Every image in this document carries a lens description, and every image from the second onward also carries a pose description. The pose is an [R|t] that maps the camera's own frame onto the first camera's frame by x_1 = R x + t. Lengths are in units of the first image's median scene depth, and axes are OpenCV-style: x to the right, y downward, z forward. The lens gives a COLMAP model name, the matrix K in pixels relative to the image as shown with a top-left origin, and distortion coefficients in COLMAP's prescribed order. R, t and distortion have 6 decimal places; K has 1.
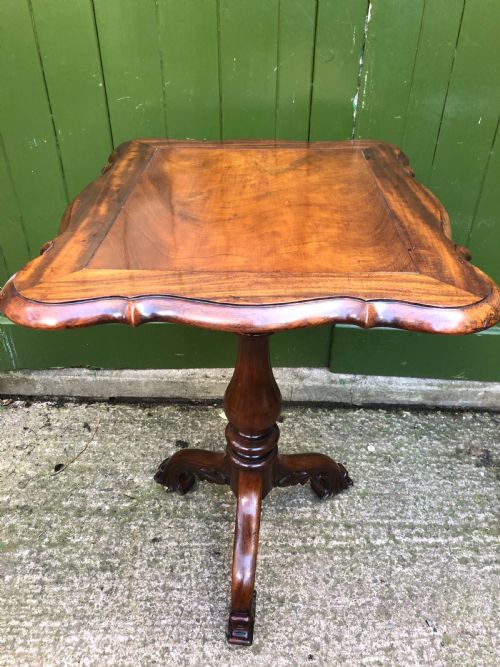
lens RADIAL K [[552.9, 0, 256.1], [0, 552.9, 332.3], [0, 0, 1]] dist [-0.004246, 0.037510]
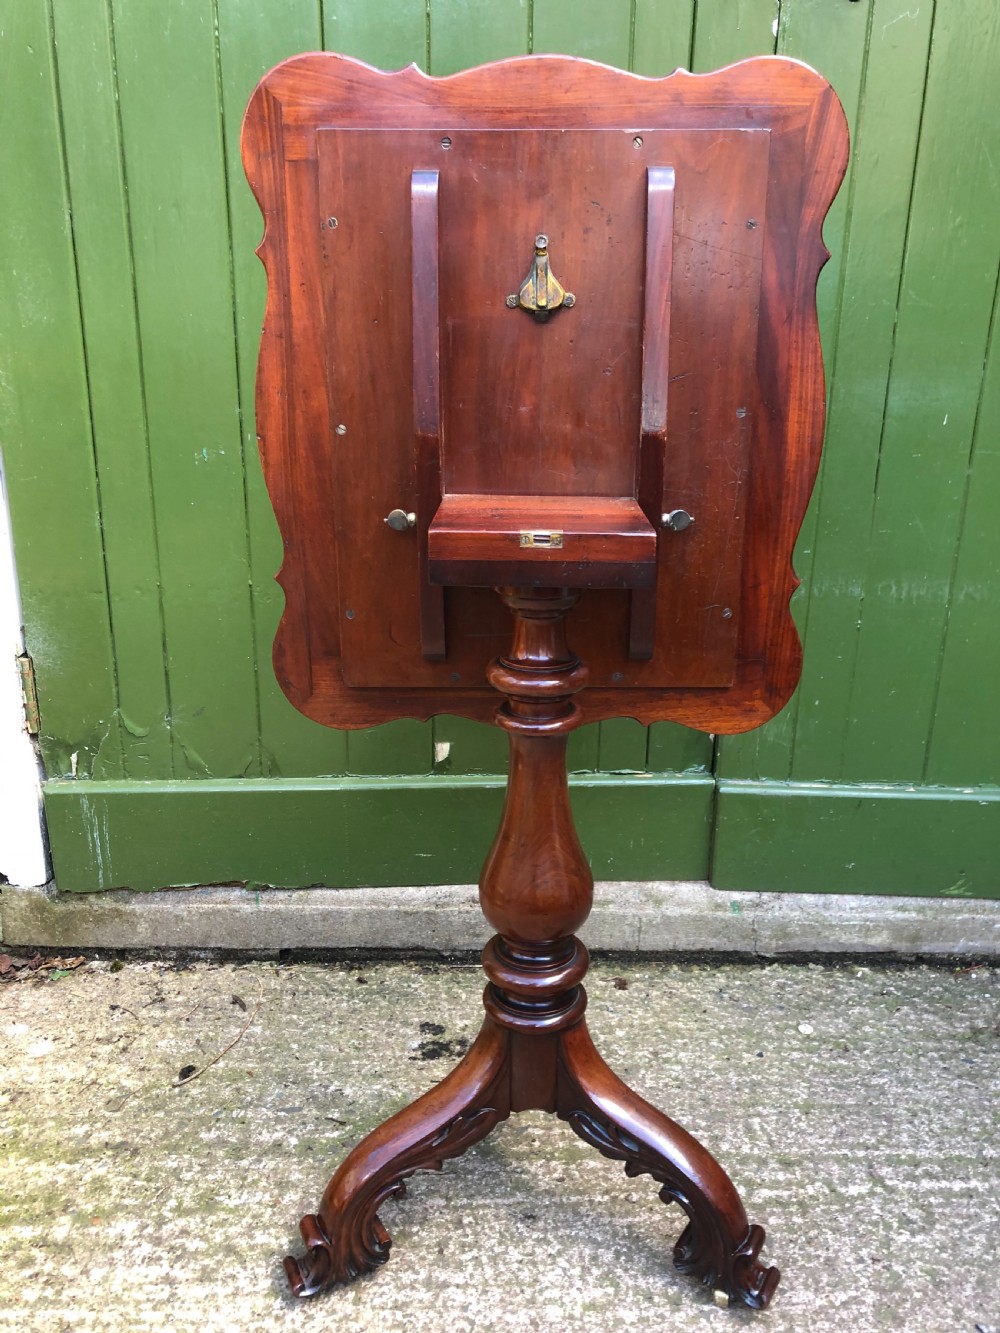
lens RADIAL K [[1105.0, 0, 517.3], [0, 1105.0, 657.4], [0, 0, 1]] dist [-0.004246, 0.037510]
pose [[0.998995, -0.004637, 0.044574, -0.116626], [0.017419, 0.956603, -0.290874, 0.201382], [-0.041290, 0.291358, 0.955723, -0.069168]]
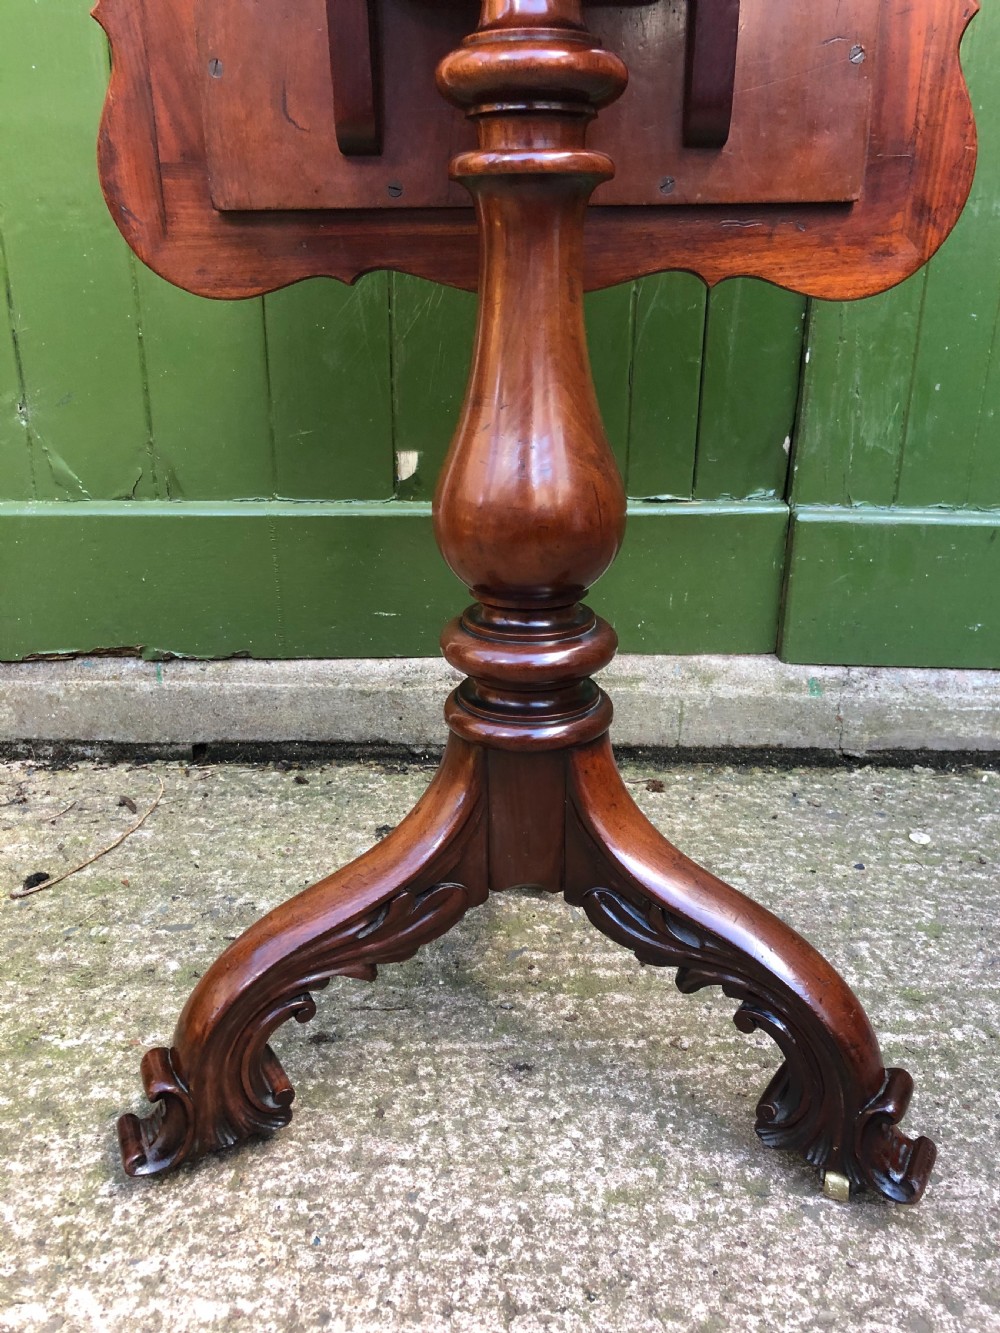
lens RADIAL K [[1105.0, 0, 507.4], [0, 1105.0, 668.9], [0, 0, 1]] dist [-0.004246, 0.037510]
pose [[0.999751, -0.008180, 0.020747, -0.085736], [0.012942, 0.970424, -0.241060, 0.315731], [-0.018162, 0.241269, 0.970288, 0.326014]]
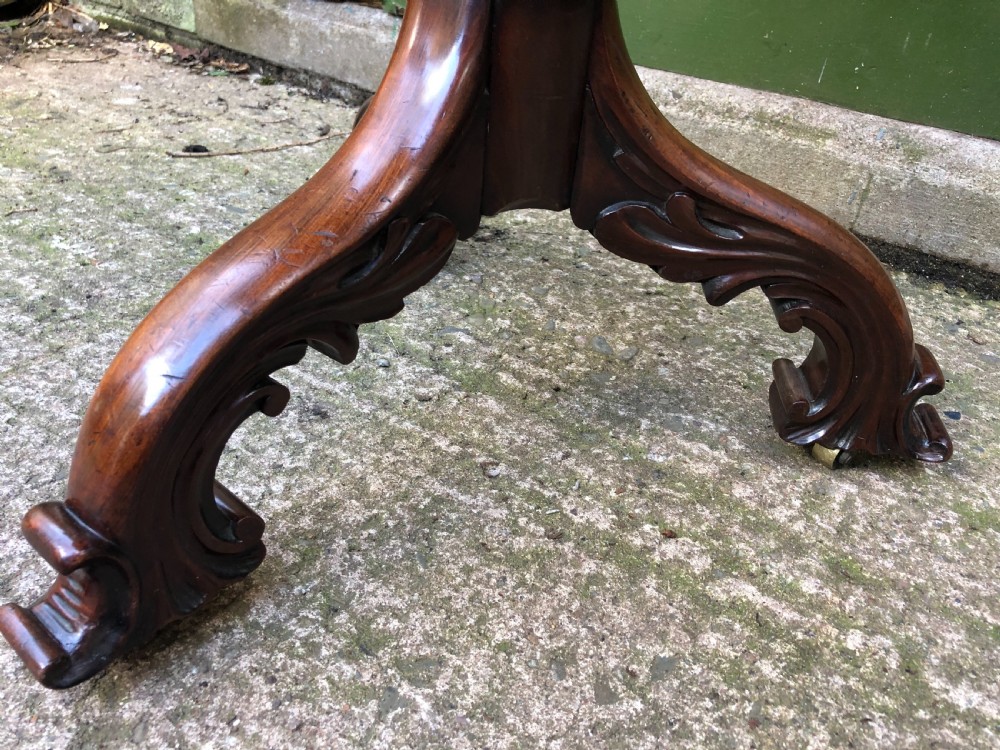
lens RADIAL K [[829.0, 0, 504.9], [0, 829.0, 371.4], [0, 0, 1]] dist [-0.004246, 0.037510]
pose [[0.821406, 0.352123, -0.448667, 0.174843], [-0.372410, 0.926943, 0.045686, 0.311281], [0.431976, 0.129561, 0.892531, 0.636584]]
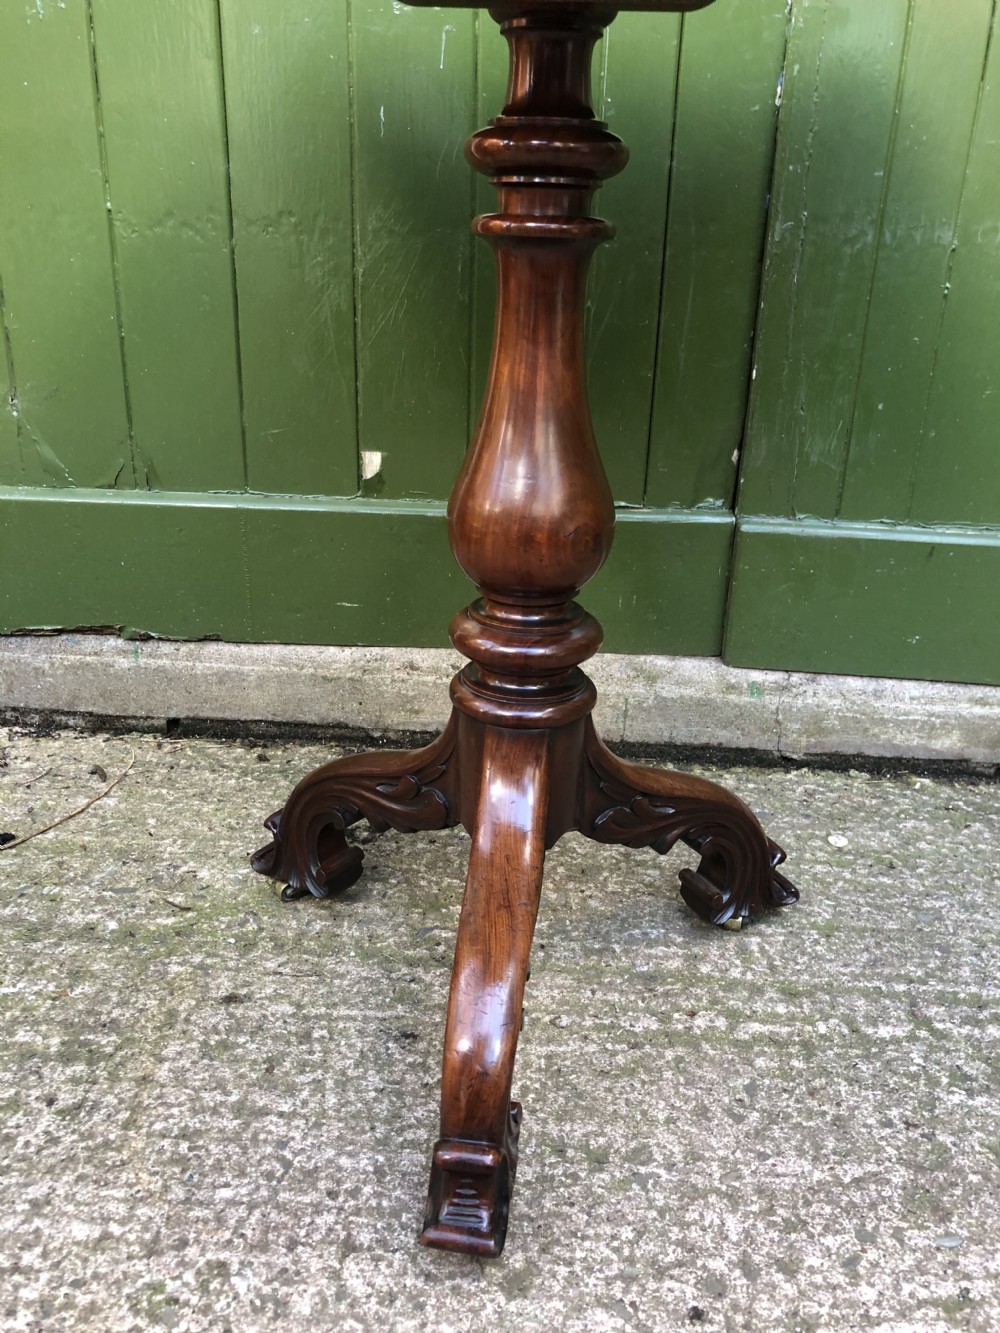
lens RADIAL K [[1105.0, 0, 511.6], [0, 1105.0, 664.0], [0, 0, 1]] dist [-0.004246, 0.037510]
pose [[0.999129, 0.032923, -0.025622, 0.002287], [-0.037806, 0.974224, -0.222394, 0.310301], [0.017640, 0.223169, 0.974620, 0.276066]]
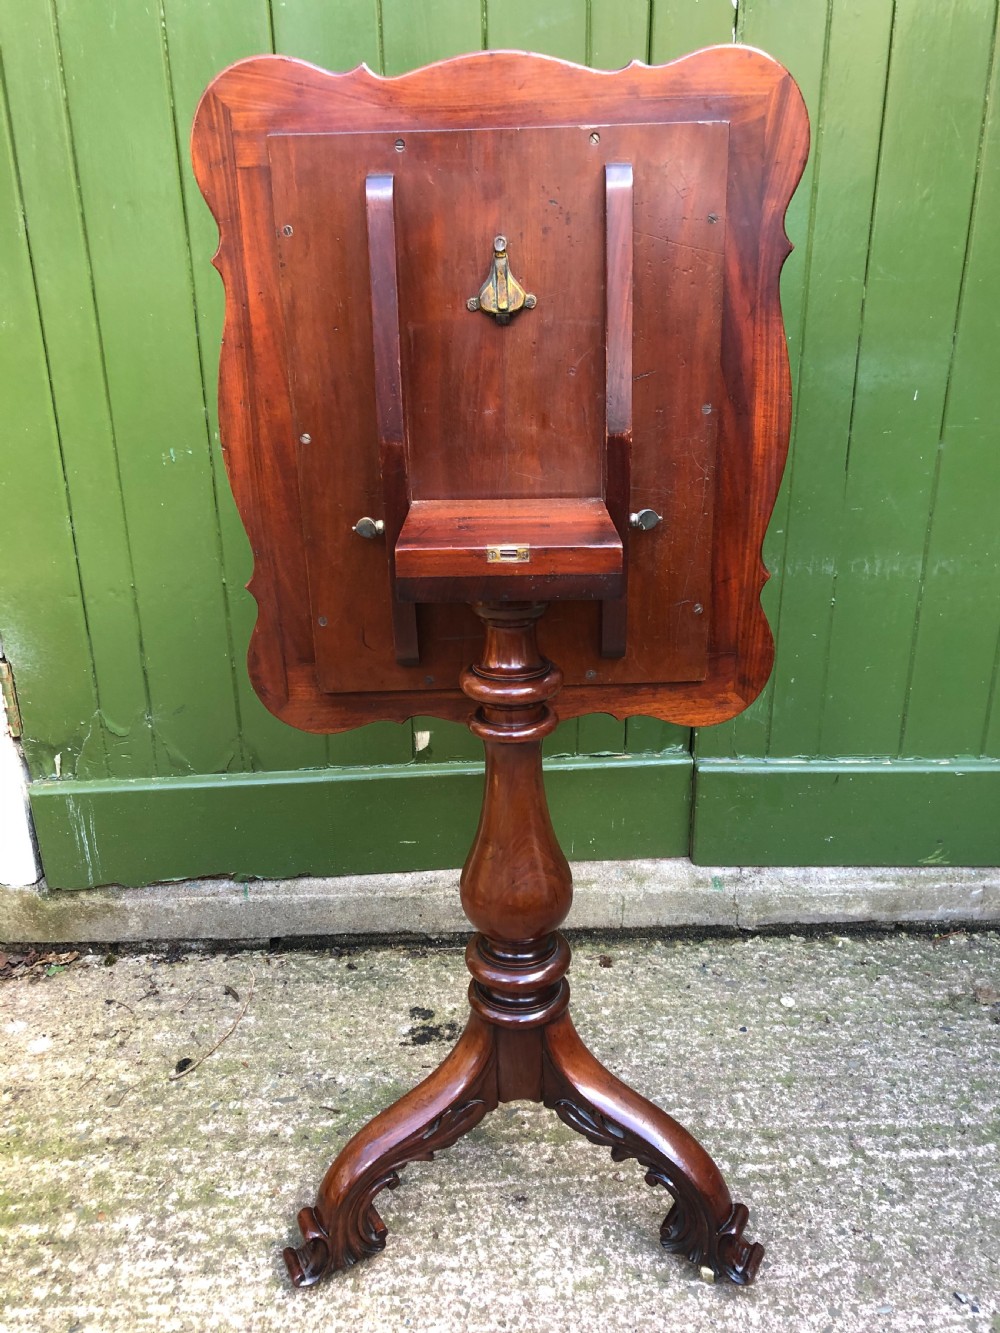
lens RADIAL K [[1105.0, 0, 502.2], [0, 1105.0, 662.8], [0, 0, 1]] dist [-0.004246, 0.037510]
pose [[0.998287, -0.038985, 0.043629, -0.106860], [0.048447, 0.968866, -0.242801, 0.162820], [-0.032805, 0.244499, 0.969095, -0.085287]]
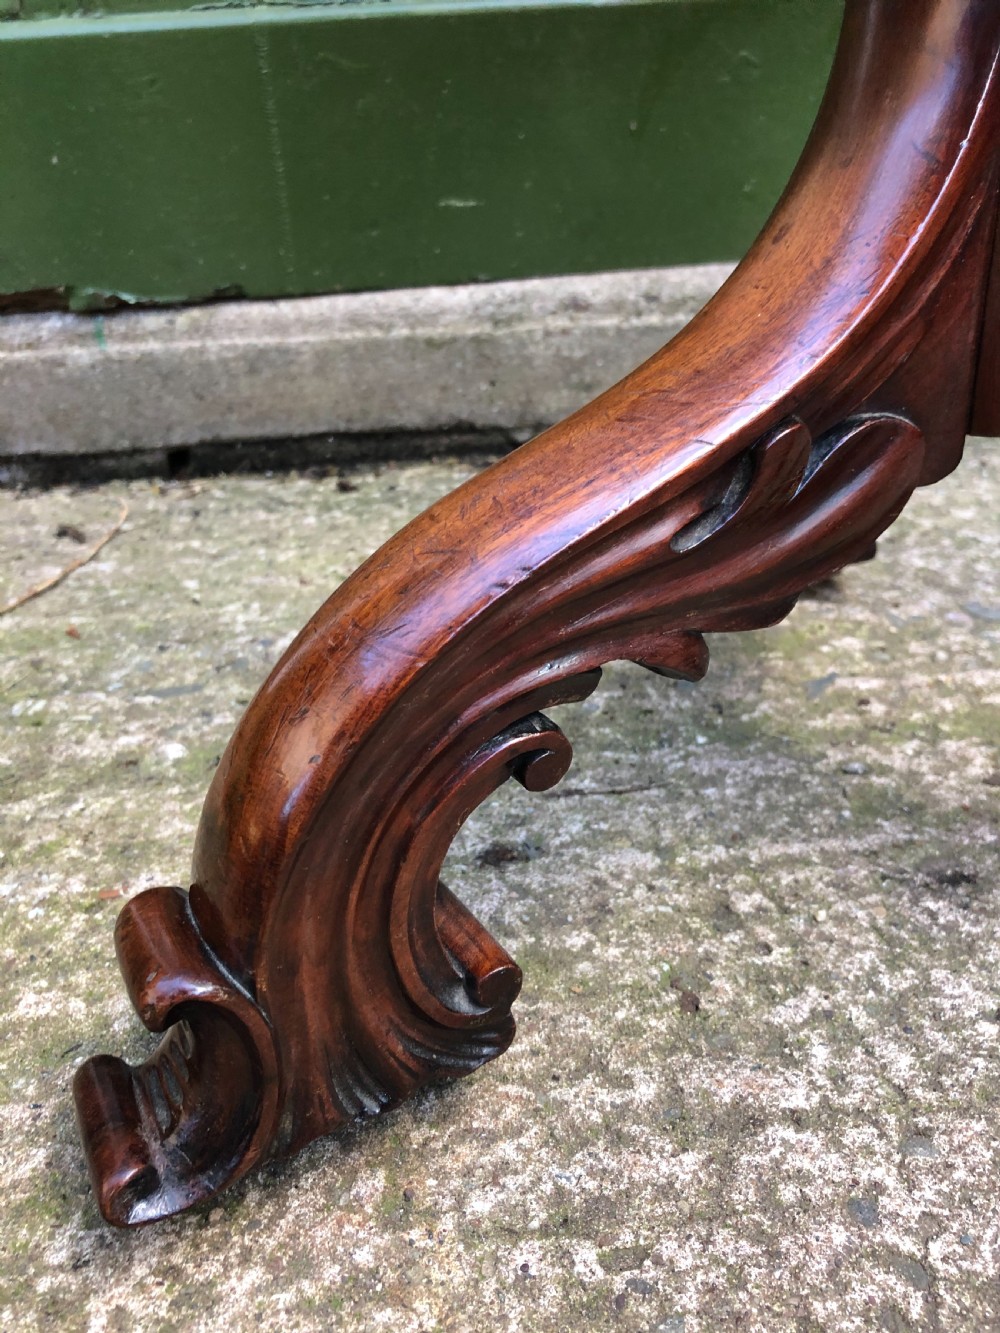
lens RADIAL K [[1121.4, 0, 506.9], [0, 1121.4, 657.2], [0, 0, 1]] dist [0.004911, -0.014356]
pose [[0.995842, -0.085037, 0.032663, -0.181793], [0.088609, 0.987448, -0.130748, 0.352528], [-0.021134, 0.133099, 0.990877, 0.672671]]
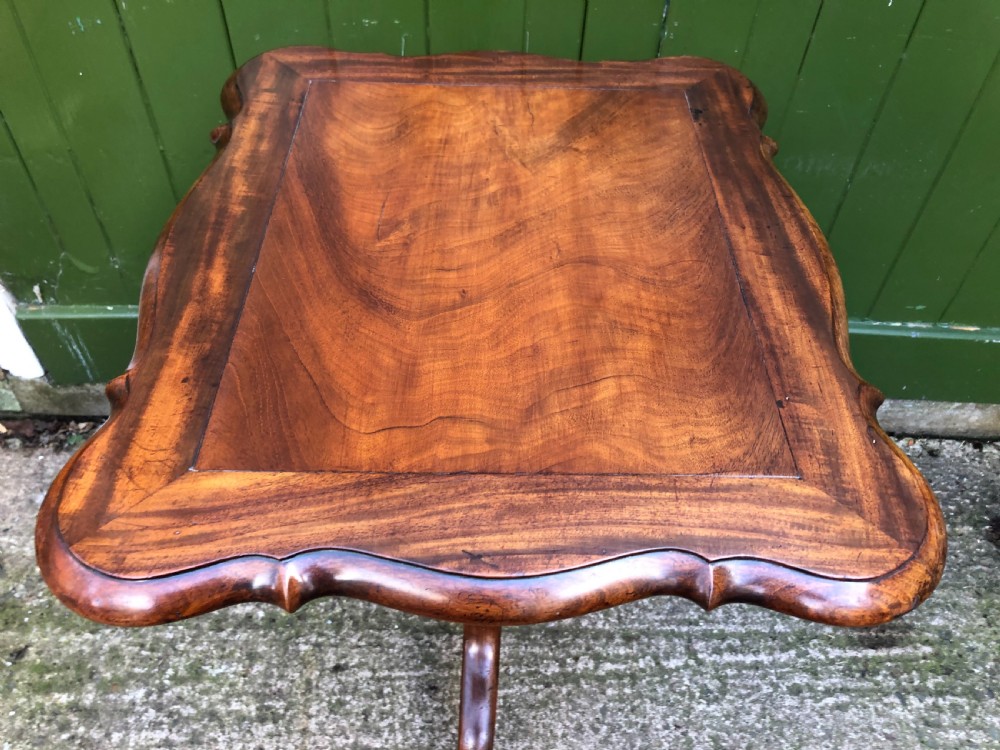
lens RADIAL K [[829.0, 0, 514.1], [0, 829.0, 372.1], [0, 0, 1]] dist [-0.004246, 0.037510]
pose [[0.998922, -0.005815, 0.046053, -0.015523], [-0.005121, 0.972257, 0.233860, -0.195597], [-0.046135, -0.233844, 0.971179, 0.107578]]
